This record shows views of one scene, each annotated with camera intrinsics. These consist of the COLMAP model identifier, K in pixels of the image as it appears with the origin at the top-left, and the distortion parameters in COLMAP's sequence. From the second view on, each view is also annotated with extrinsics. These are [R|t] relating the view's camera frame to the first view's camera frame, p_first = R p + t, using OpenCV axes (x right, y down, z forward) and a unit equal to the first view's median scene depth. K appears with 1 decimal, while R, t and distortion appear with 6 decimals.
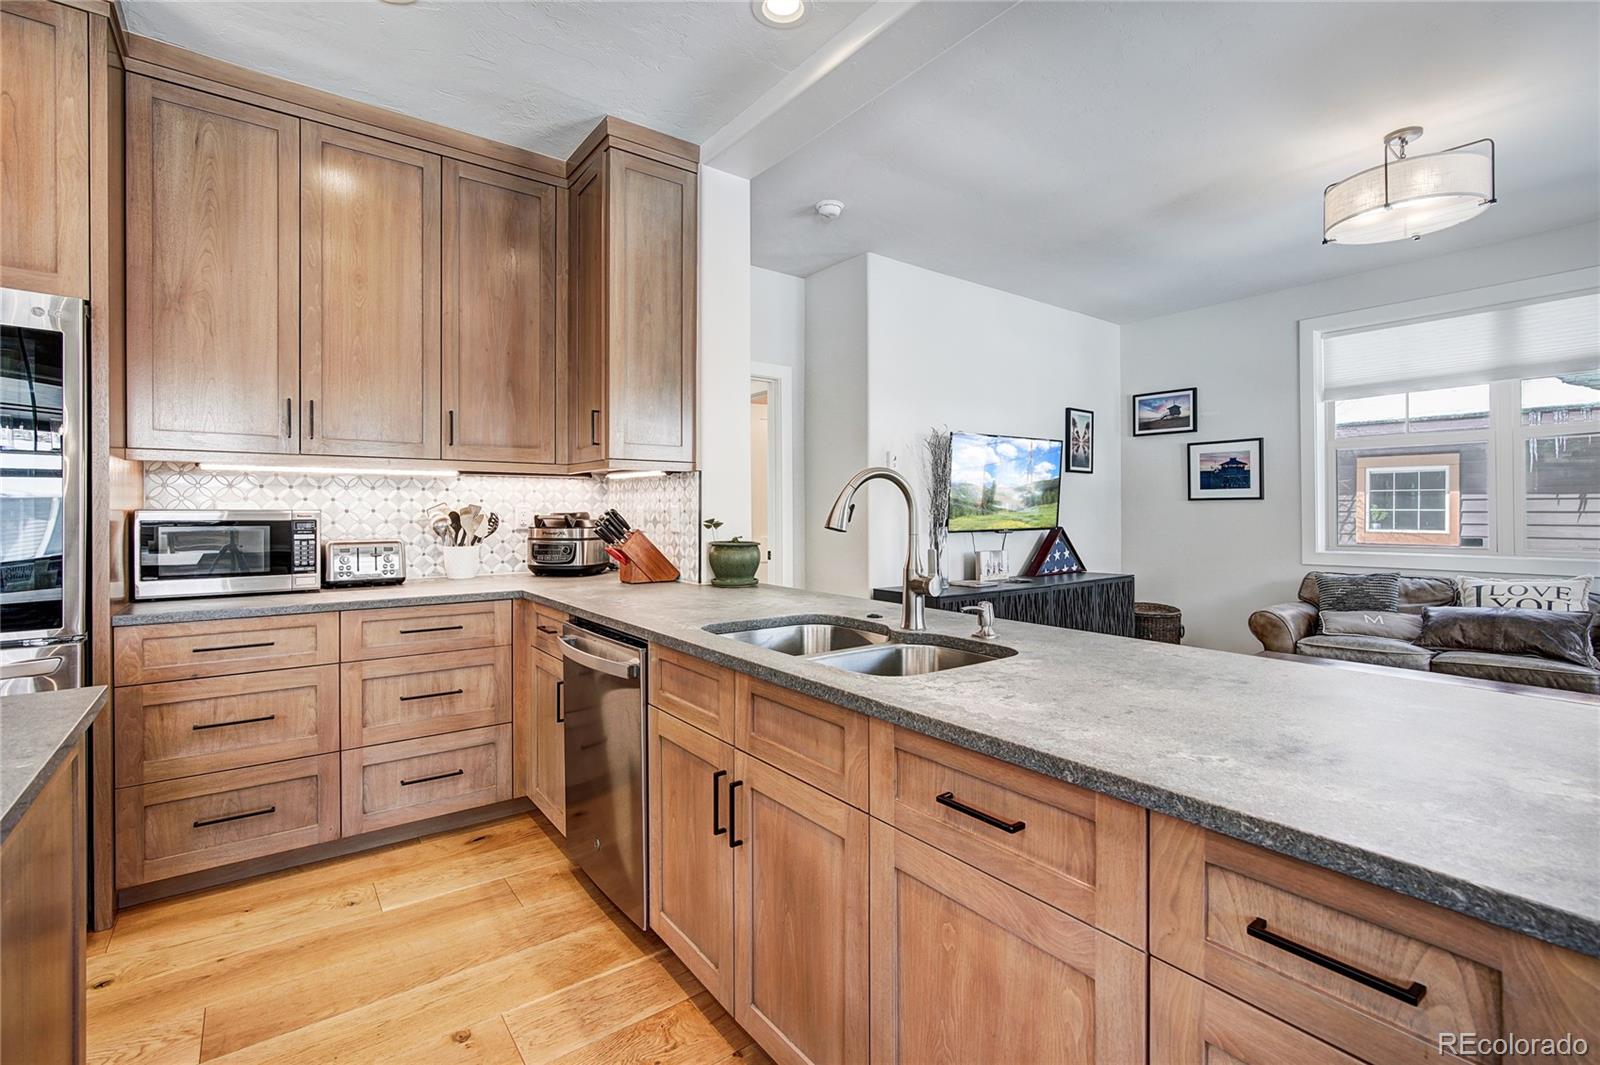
lens RADIAL K [[723.0, 0, 798.4], [0, 723.0, 515.3], [0, 0, 1]] dist [-0.008251, 0.000837]
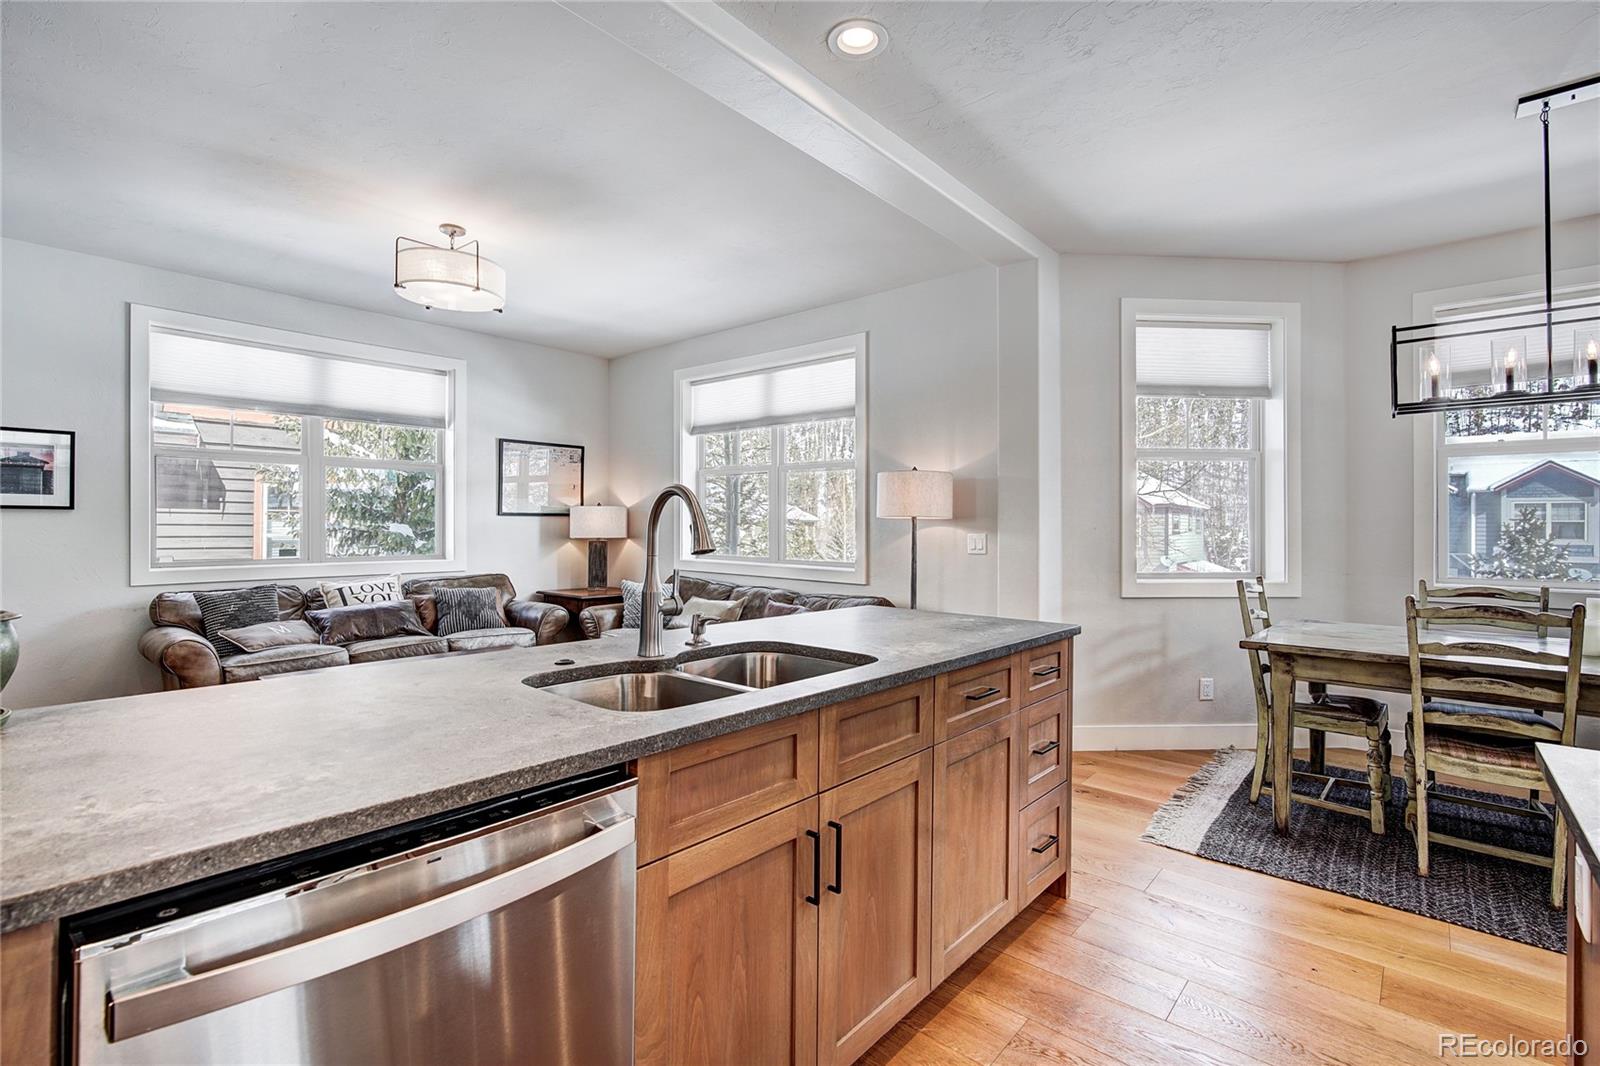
lens RADIAL K [[728.8, 0, 802.4], [0, 728.8, 520.4], [0, 0, 1]] dist [-0.003716, -0.000580]
pose [[-0.205888, 0.006834, 0.978552, -0.401510], [-0.000968, 0.999974, -0.007187, -0.006964], [-0.978575, -0.002427, -0.205876, 0.493566]]
